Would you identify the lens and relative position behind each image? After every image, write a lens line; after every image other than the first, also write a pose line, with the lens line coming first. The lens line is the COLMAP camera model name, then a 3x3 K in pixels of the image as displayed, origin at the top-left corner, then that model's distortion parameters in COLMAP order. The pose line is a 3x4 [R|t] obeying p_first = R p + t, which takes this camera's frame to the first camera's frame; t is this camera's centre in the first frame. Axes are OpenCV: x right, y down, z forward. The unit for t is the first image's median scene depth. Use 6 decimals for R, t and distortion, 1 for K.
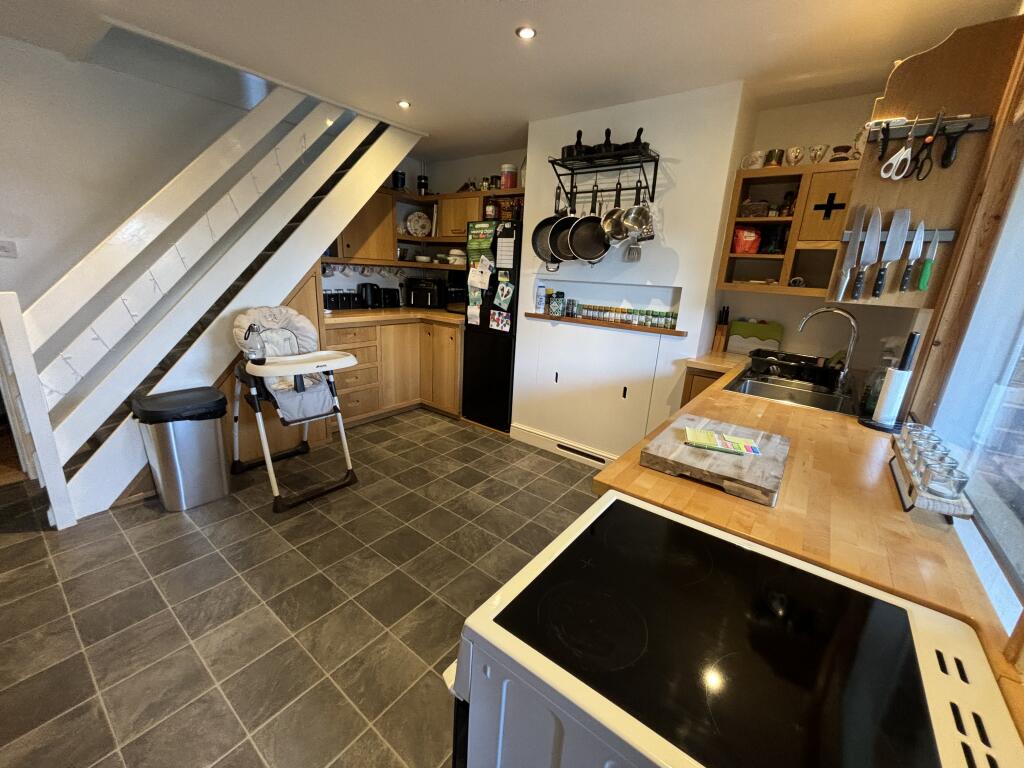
lens RADIAL K [[415.5, 0, 516.5], [0, 415.5, 387.2], [0, 0, 1]] dist [0.003683, -0.000649]
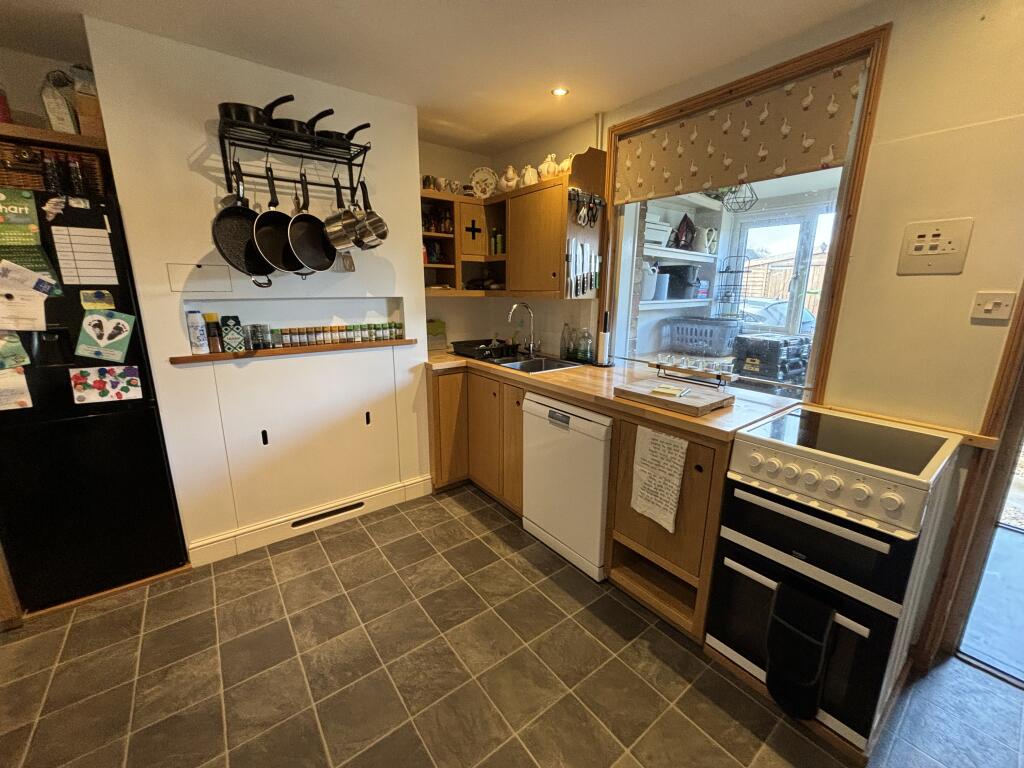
lens RADIAL K [[415.5, 0, 516.9], [0, 415.5, 382.3], [0, 0, 1]] dist [0.003683, -0.000649]
pose [[0.270508, -0.264770, 0.925593, -0.426223], [0.270502, 0.943609, 0.190869, -0.135085], [-0.923934, 0.198743, 0.326875, 0.382685]]
